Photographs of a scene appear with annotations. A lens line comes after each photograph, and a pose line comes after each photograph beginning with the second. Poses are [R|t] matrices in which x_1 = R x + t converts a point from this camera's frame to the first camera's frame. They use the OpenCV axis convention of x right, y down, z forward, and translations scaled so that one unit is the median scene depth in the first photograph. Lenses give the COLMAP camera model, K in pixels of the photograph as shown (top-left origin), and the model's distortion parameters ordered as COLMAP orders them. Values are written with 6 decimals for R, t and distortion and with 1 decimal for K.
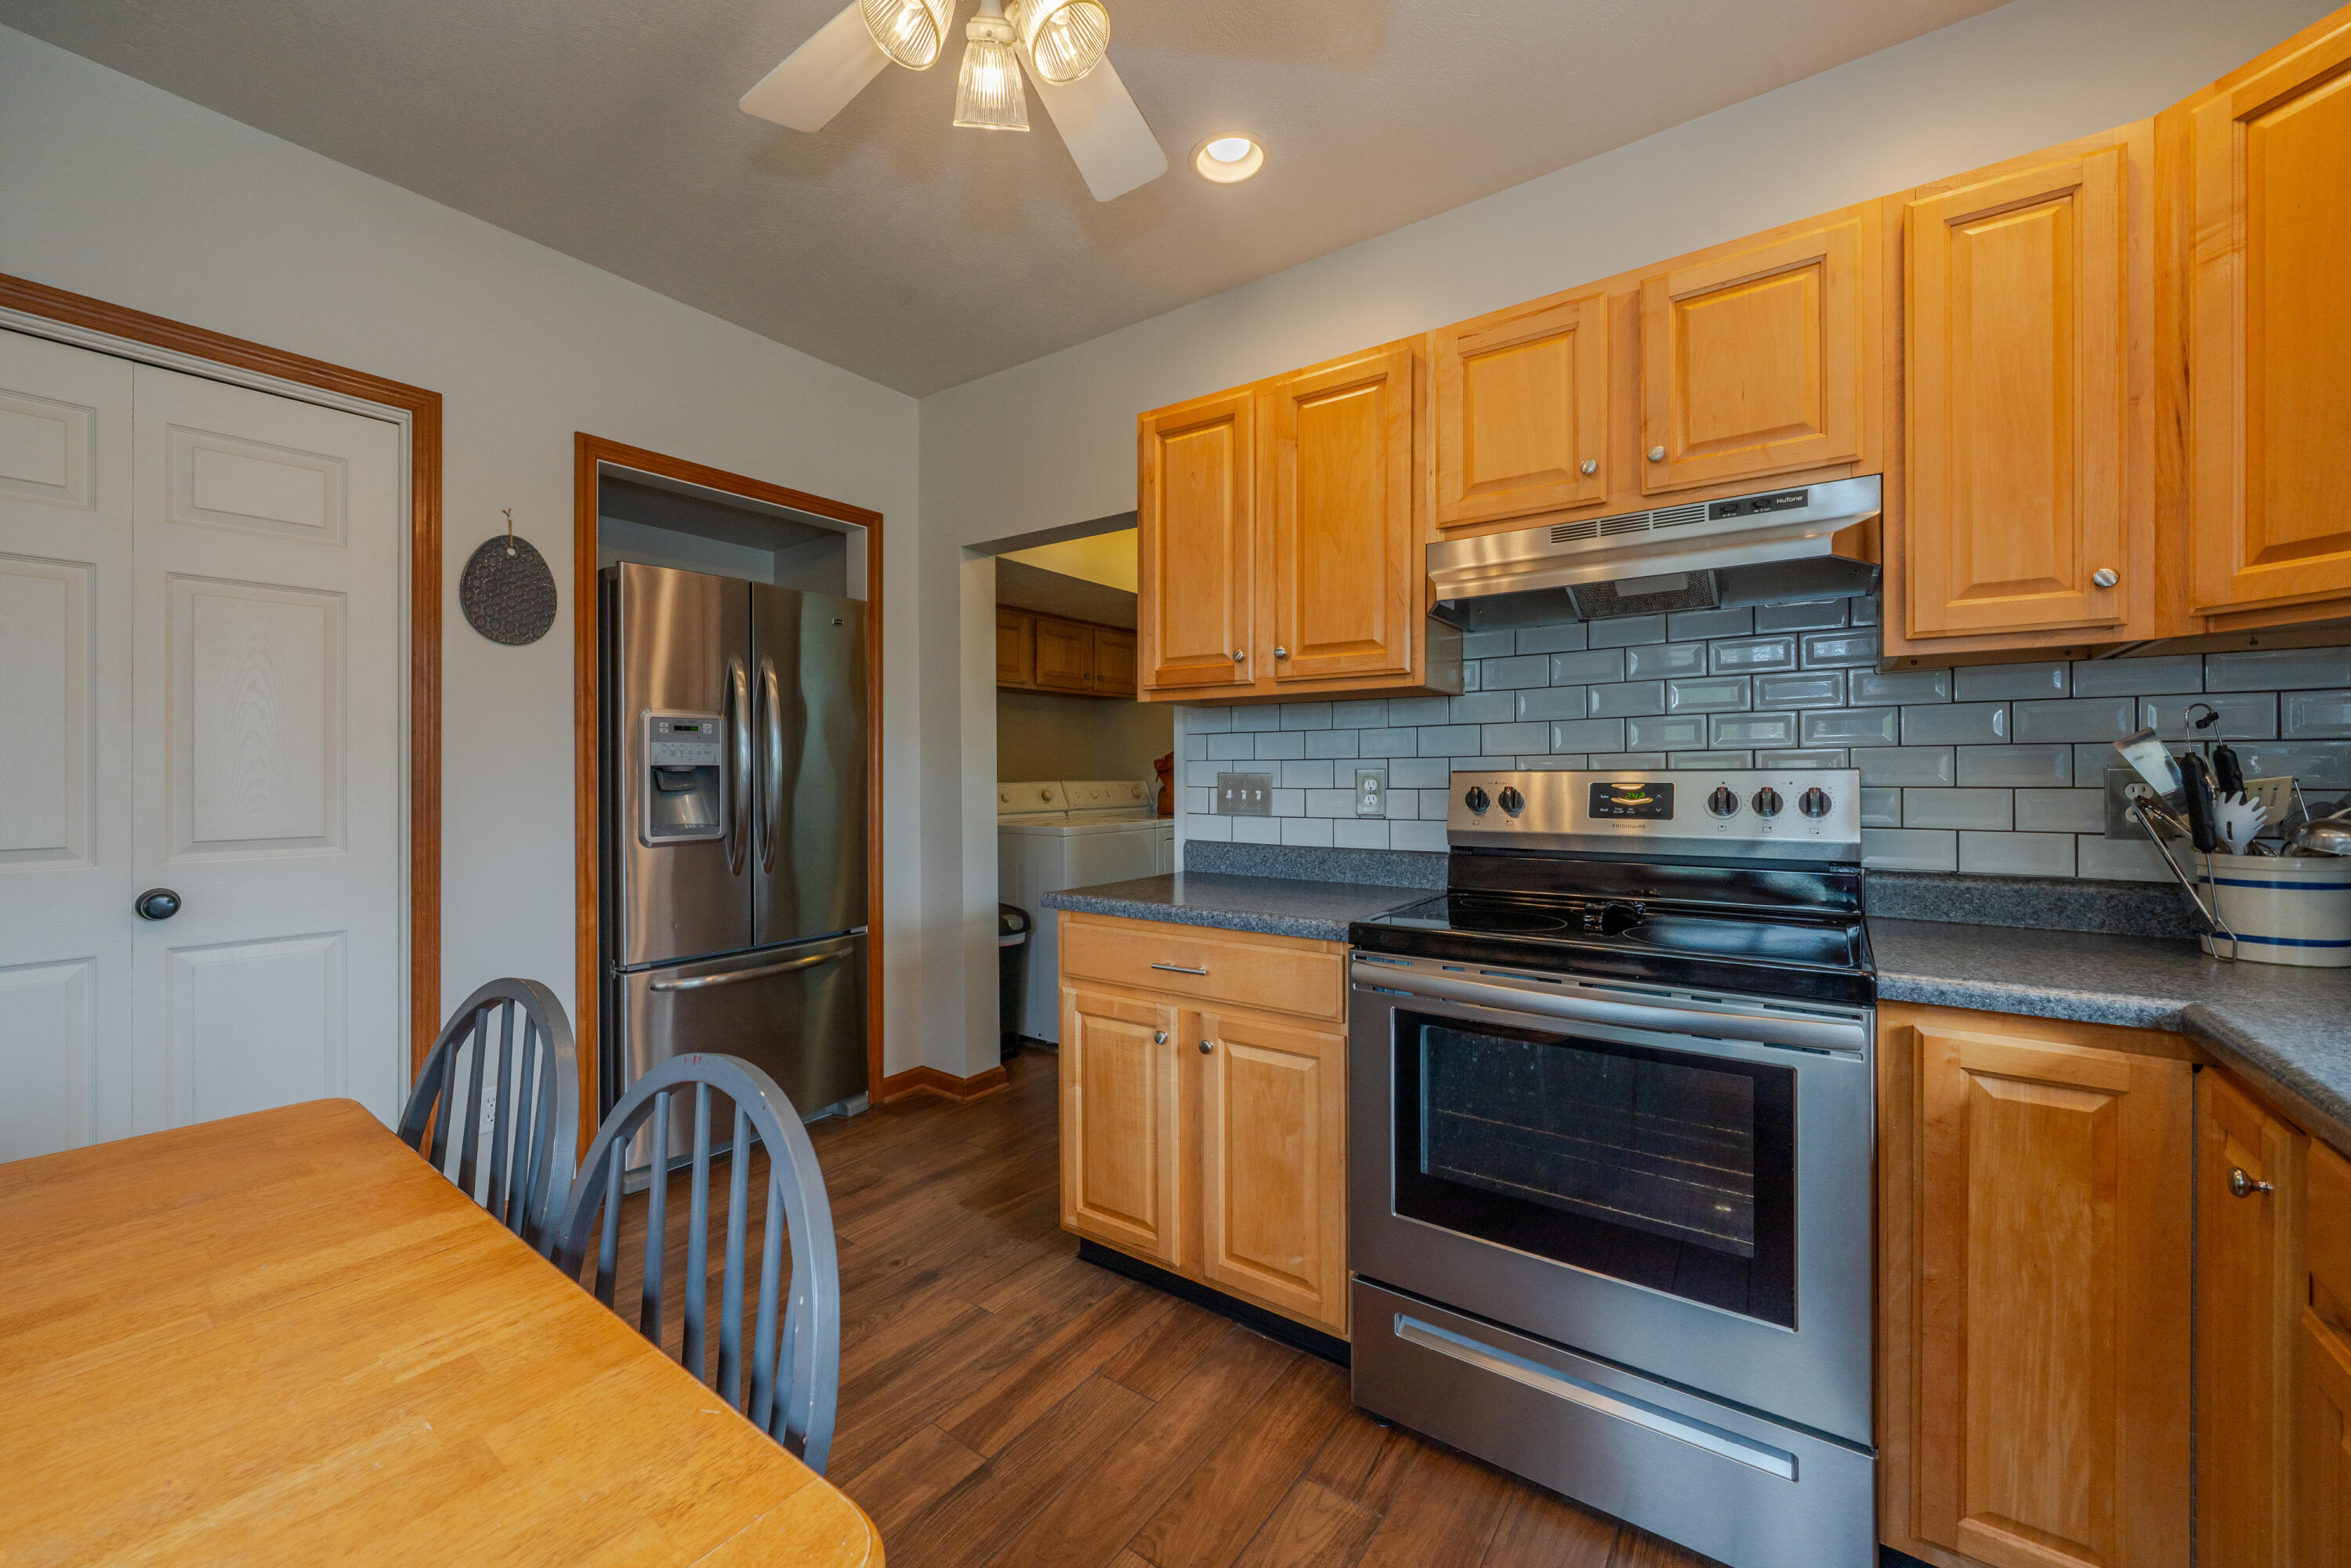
lens RADIAL K [[922.1, 0, 1143.0], [0, 922.1, 770.9], [0, 0, 1]] dist [-0.000199, -0.000046]
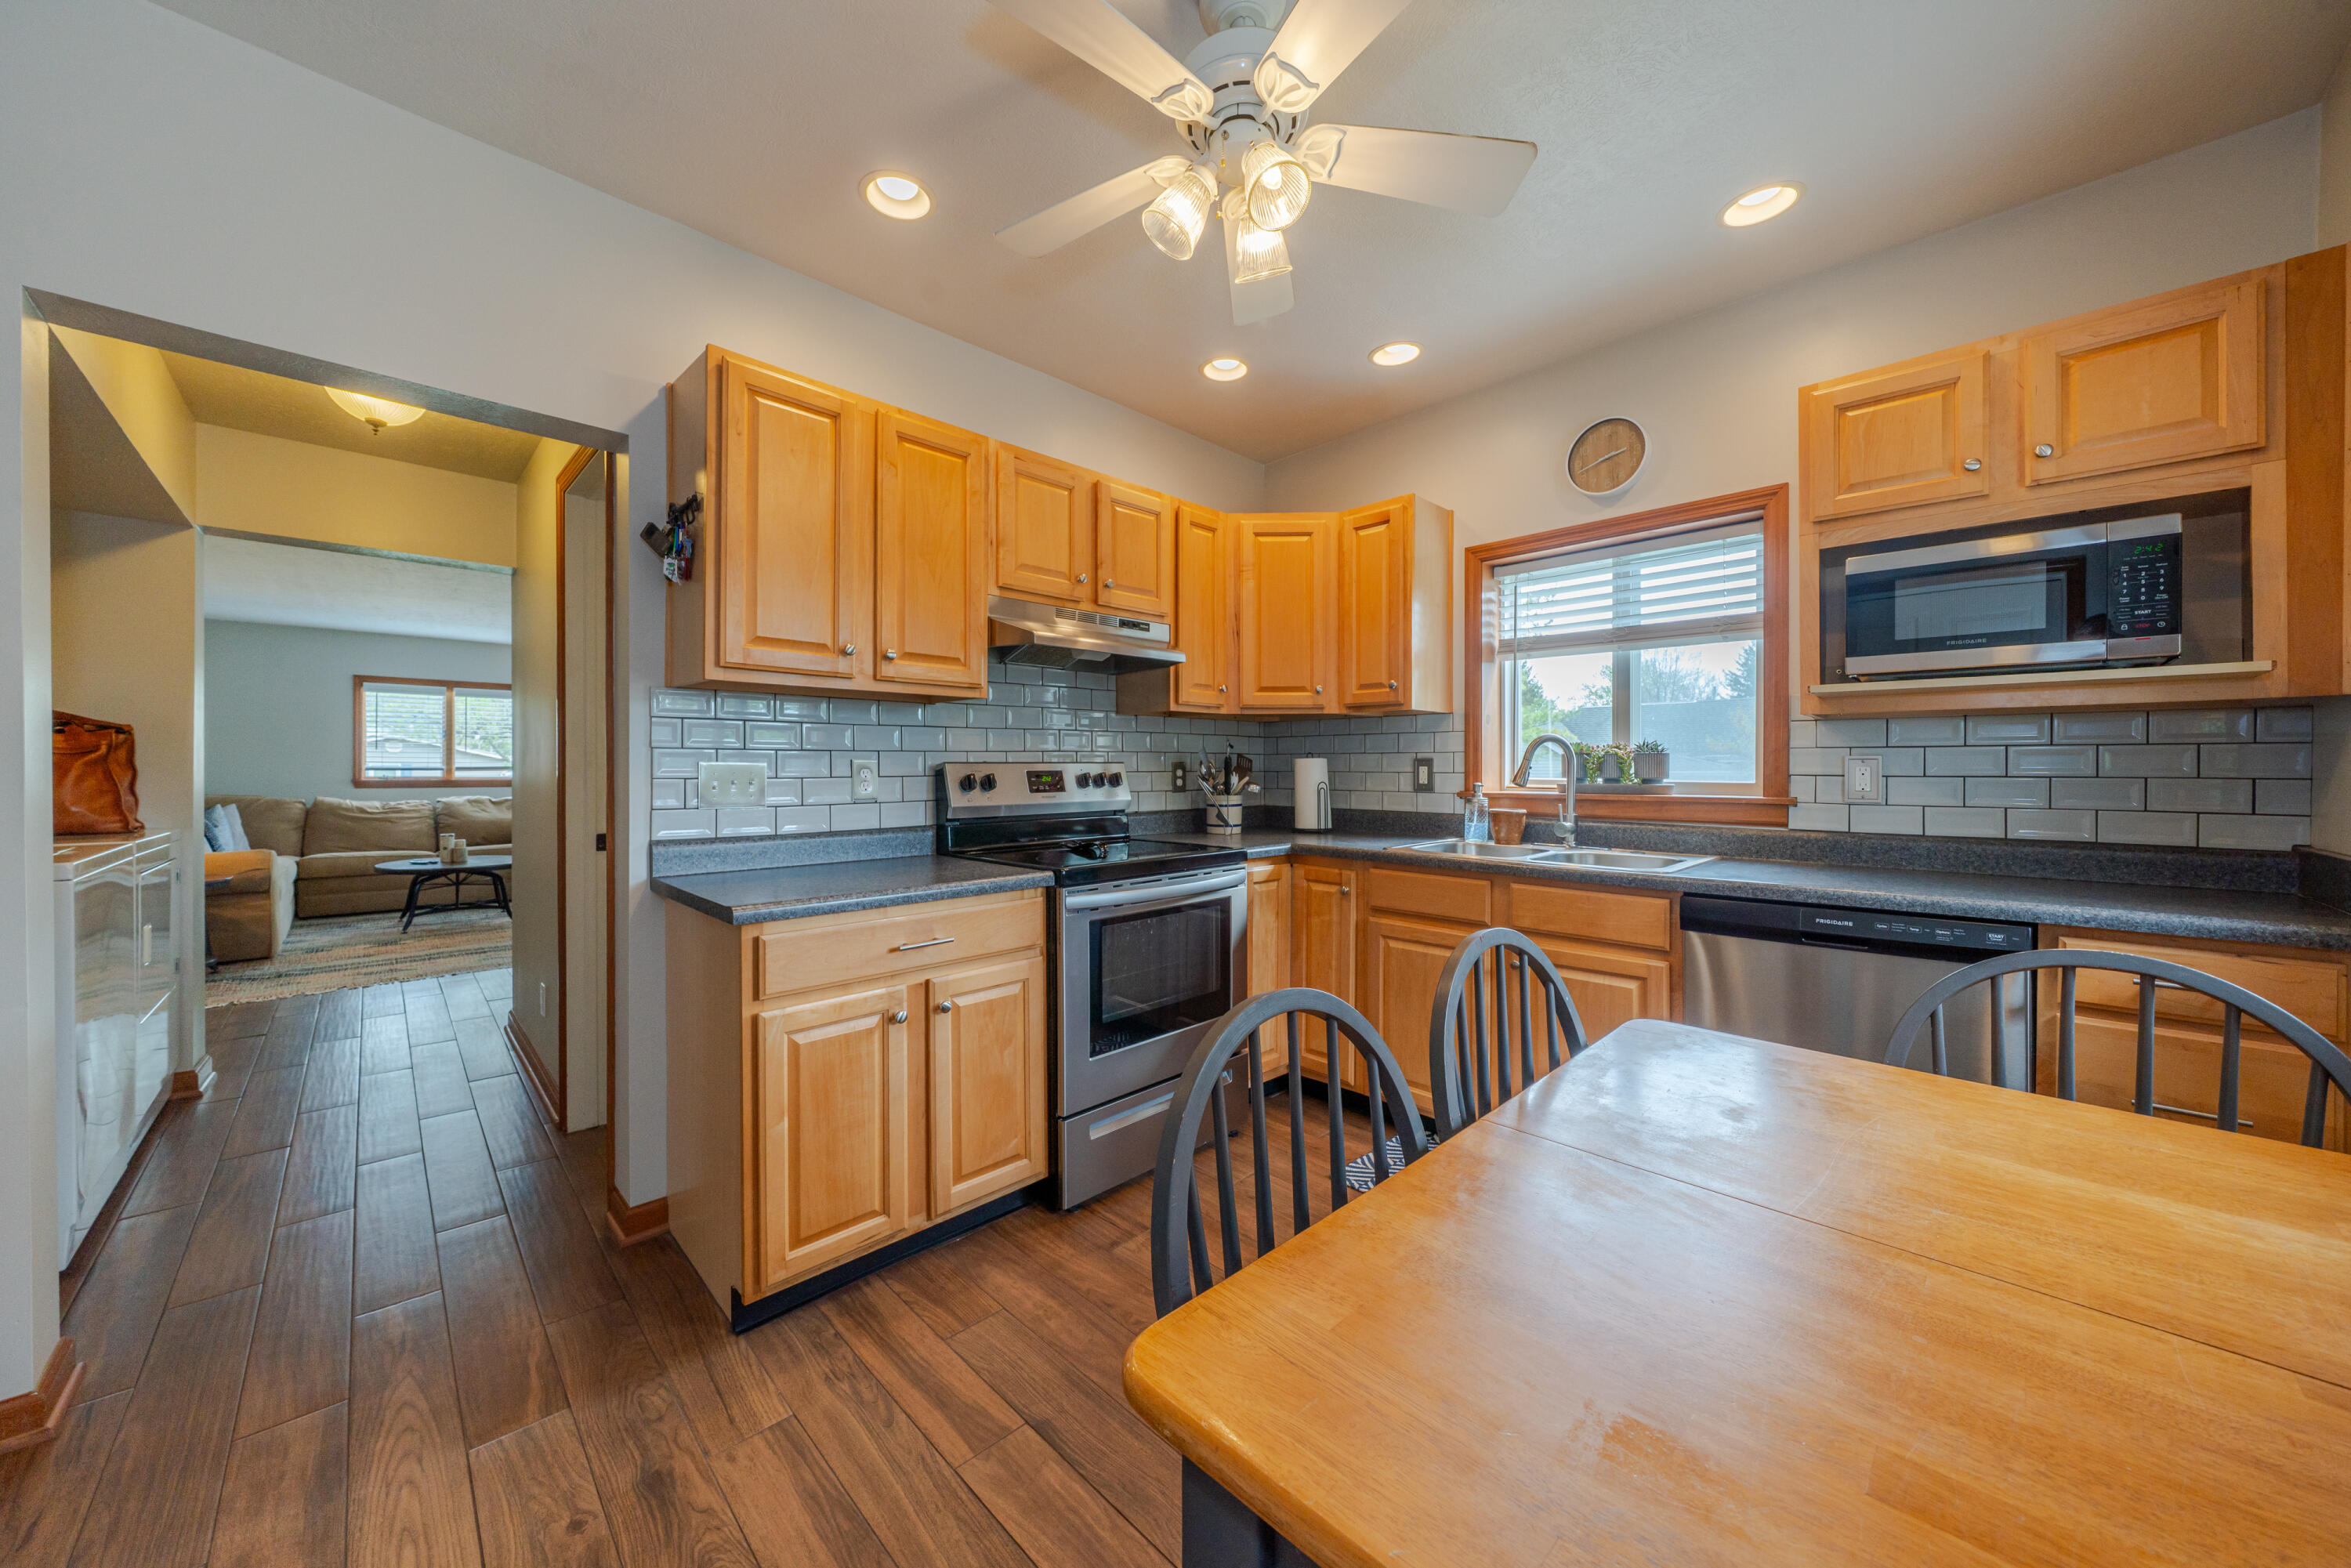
lens RADIAL K [[811.6, 0, 1155.1], [0, 811.6, 770.4], [0, 0, 1]] dist [-0.006252, -0.000053]
pose [[0.161449, 0.000184, 0.986881, -0.834919], [0.000359, 1.000000, -0.000245, 0.012497], [-0.986881, 0.000394, 0.161449, 0.570914]]
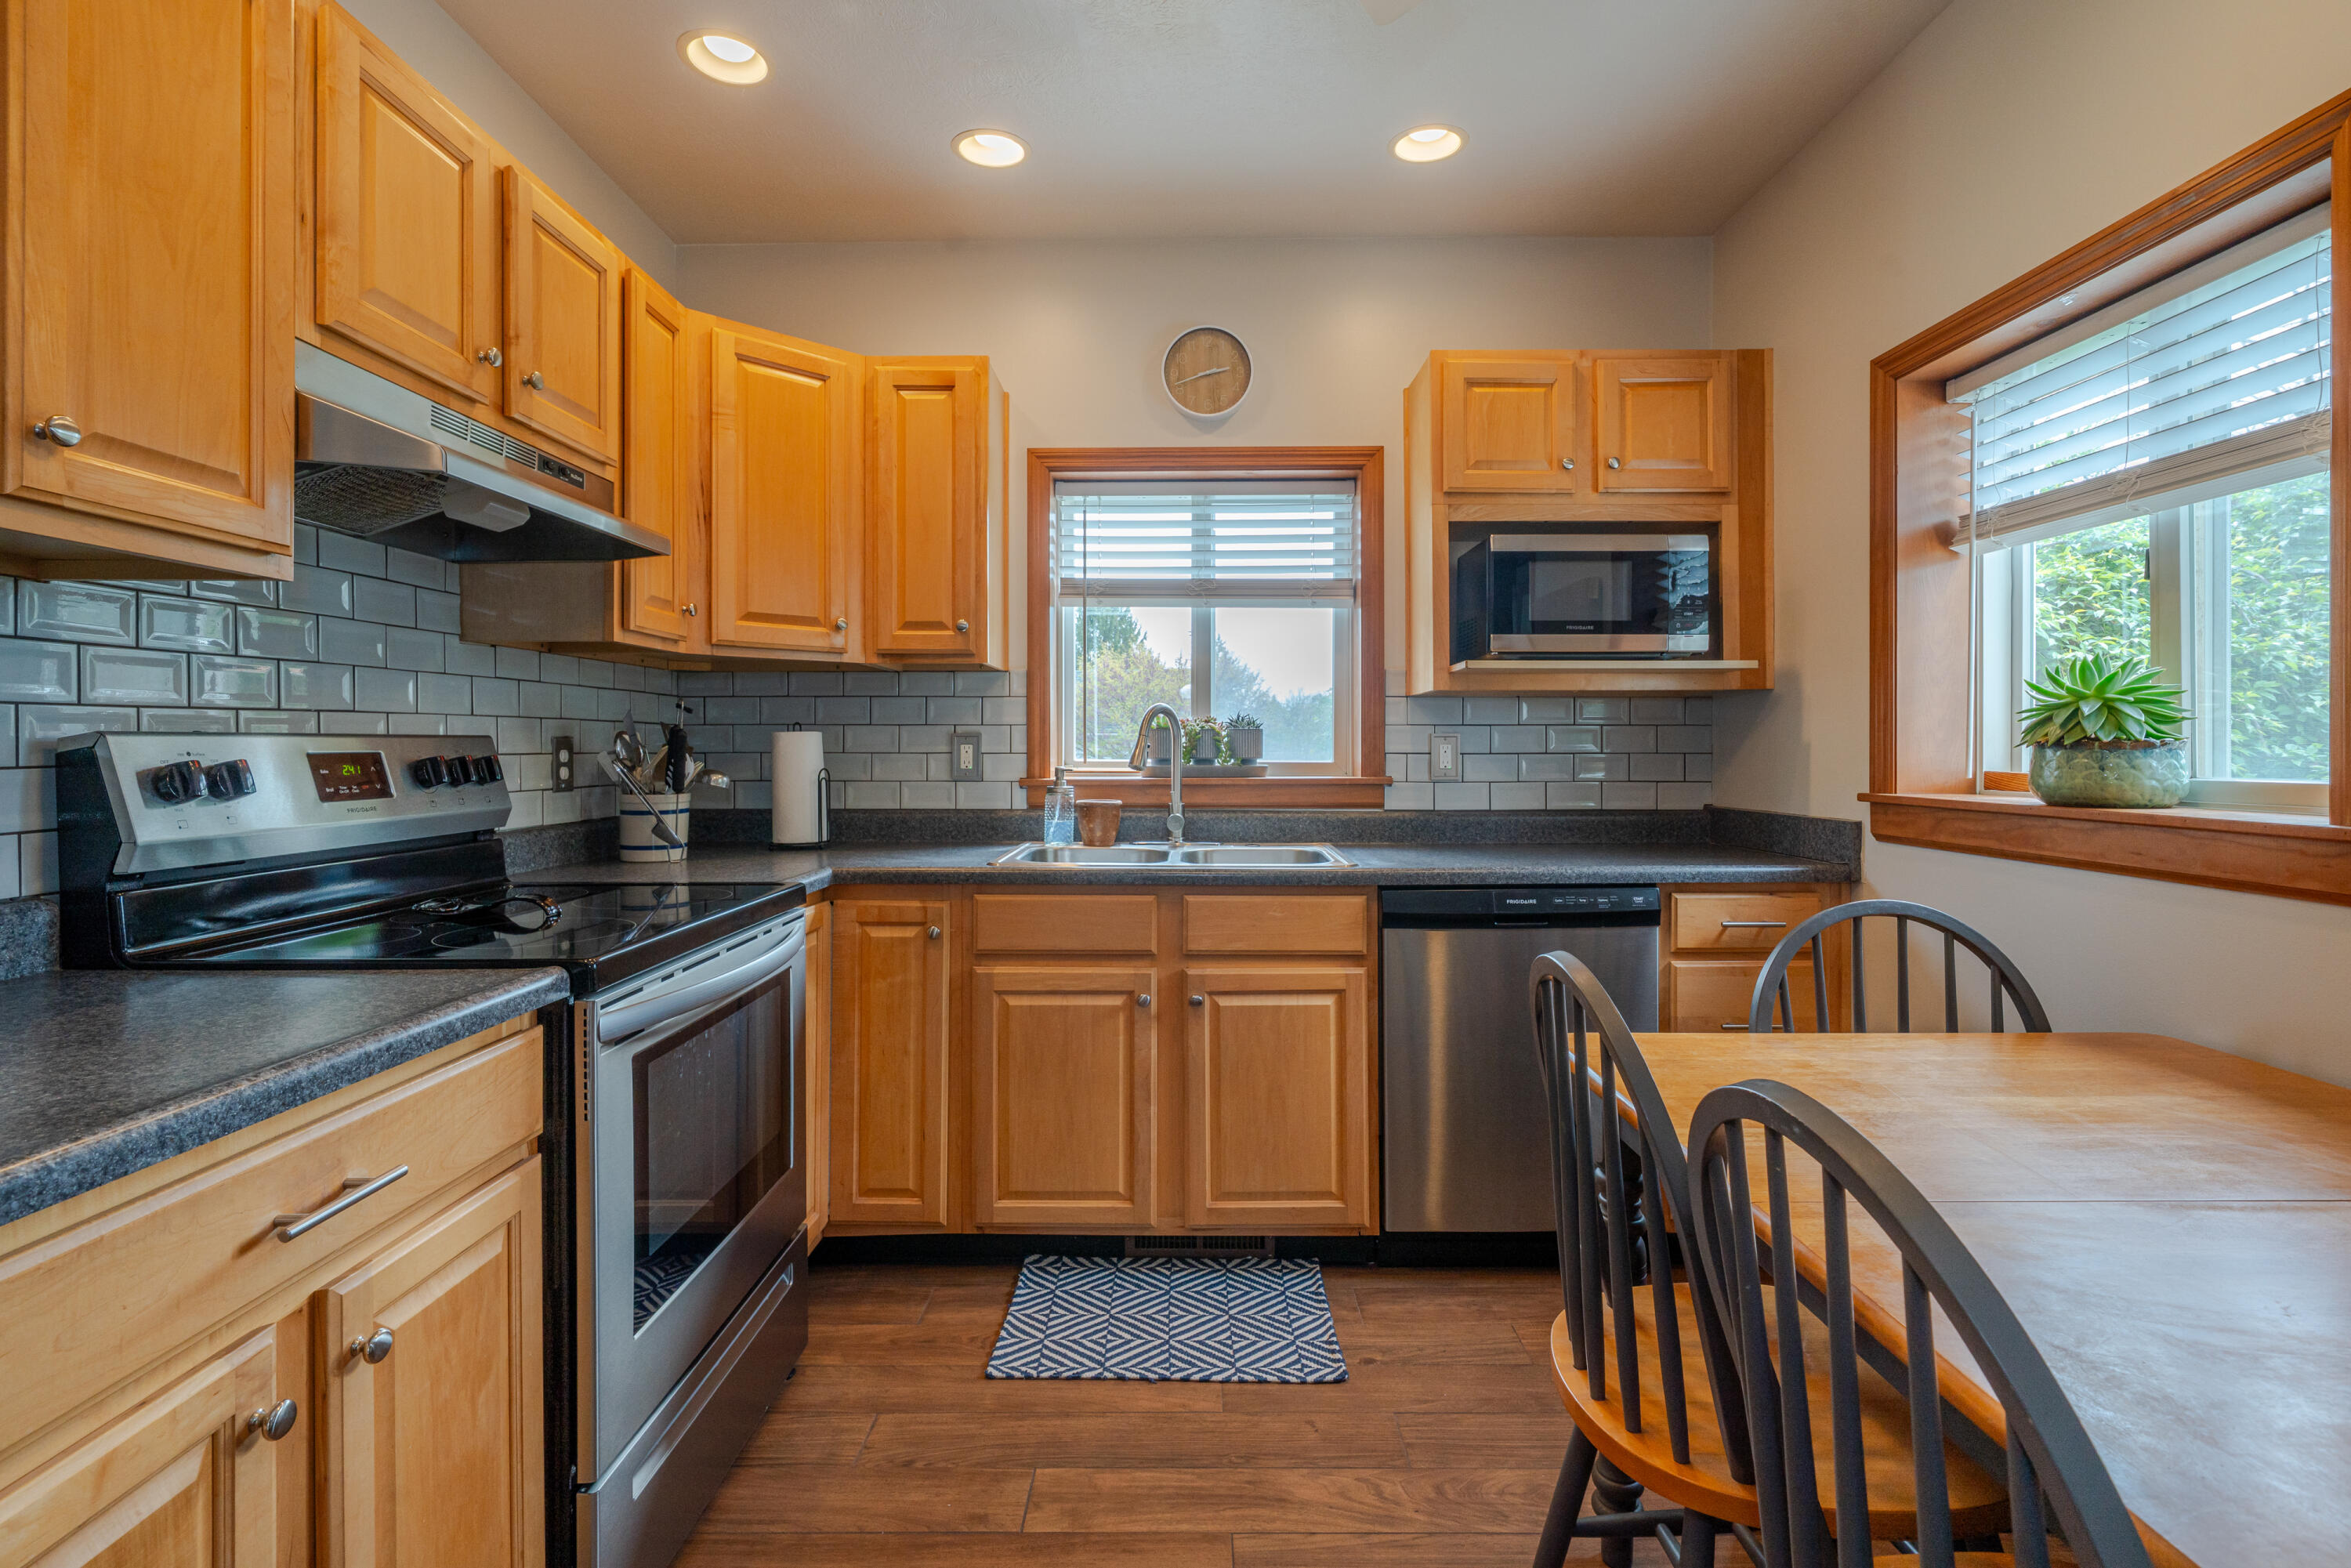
lens RADIAL K [[1079.2, 0, 1183.0], [0, 1079.2, 749.2], [0, 0, 1]] dist [0.000025, 0.000324]
pose [[-0.594532, 0.002703, 0.804067, -0.555279], [0.004150, 0.999991, -0.000293, 0.012802], [-0.804061, 0.003163, -0.594538, 0.977794]]
